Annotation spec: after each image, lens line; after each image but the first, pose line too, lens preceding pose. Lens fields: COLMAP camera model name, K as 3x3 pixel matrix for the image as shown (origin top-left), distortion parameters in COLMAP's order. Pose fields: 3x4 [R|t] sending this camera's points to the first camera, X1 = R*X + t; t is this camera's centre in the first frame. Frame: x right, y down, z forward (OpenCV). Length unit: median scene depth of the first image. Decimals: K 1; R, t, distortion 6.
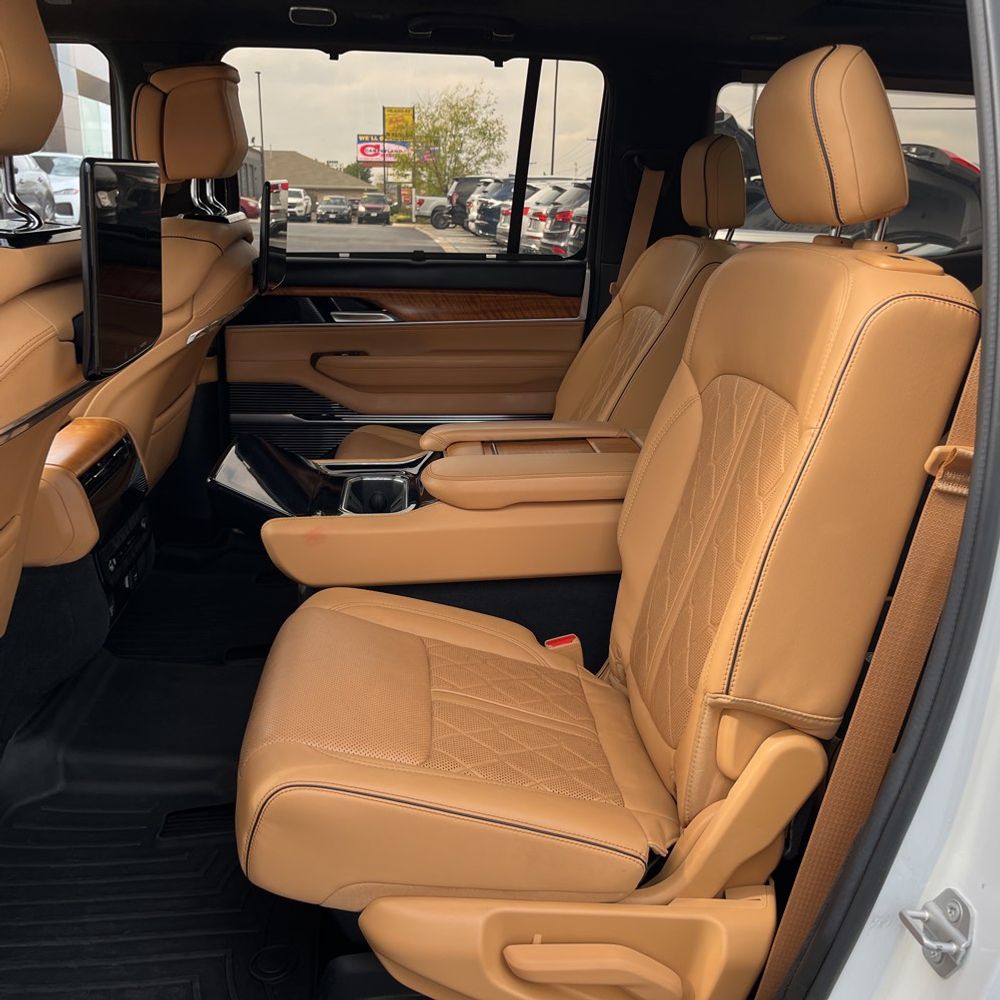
lens RADIAL K [[1021.3, 0, 500.3], [0, 1021.3, 479.7], [0, 0, 1]] dist [0.016619, 0.011433]
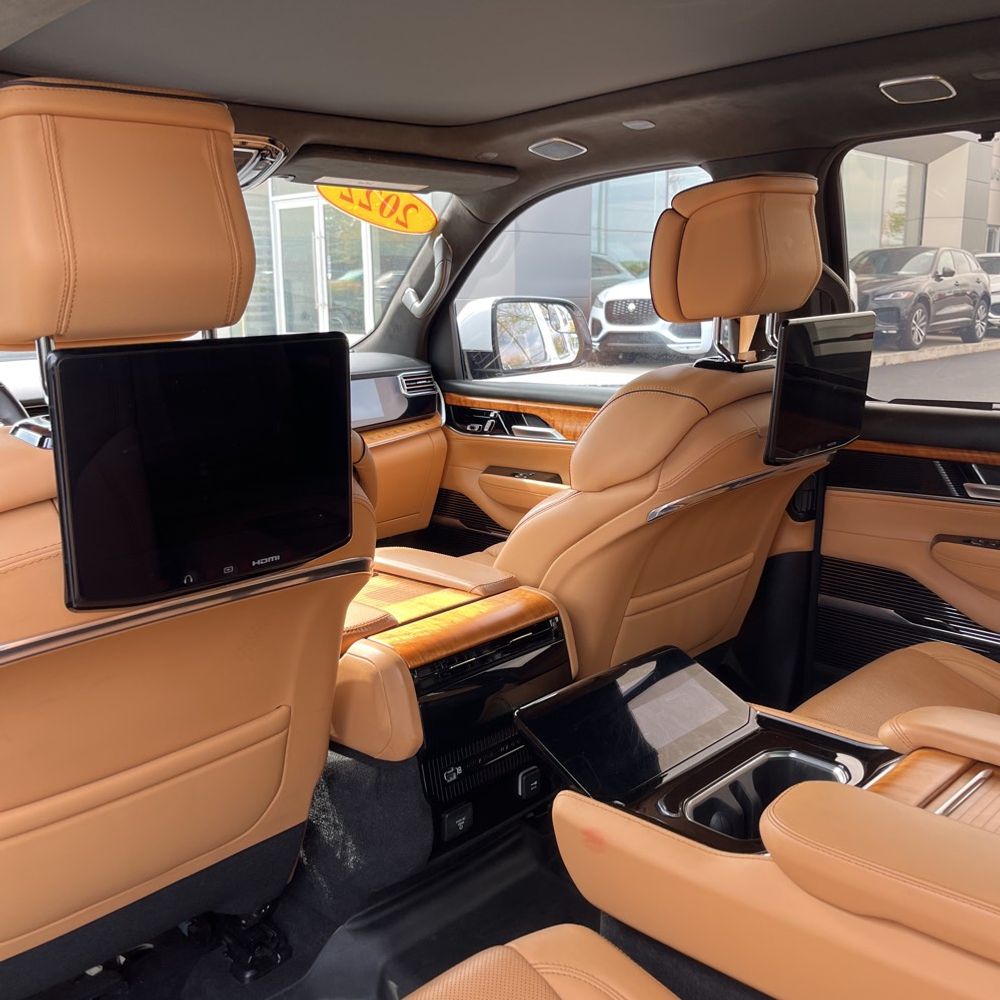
lens RADIAL K [[1012.1, 0, 500.0], [0, 1012.1, 500.0], [0, 0, 1]] dist [0.025472, -0.007119]
pose [[0.649492, 0.127038, -0.749681, 0.160644], [-0.179241, 0.983739, 0.011414, -0.101625], [0.738941, 0.126960, 0.661701, 0.283634]]
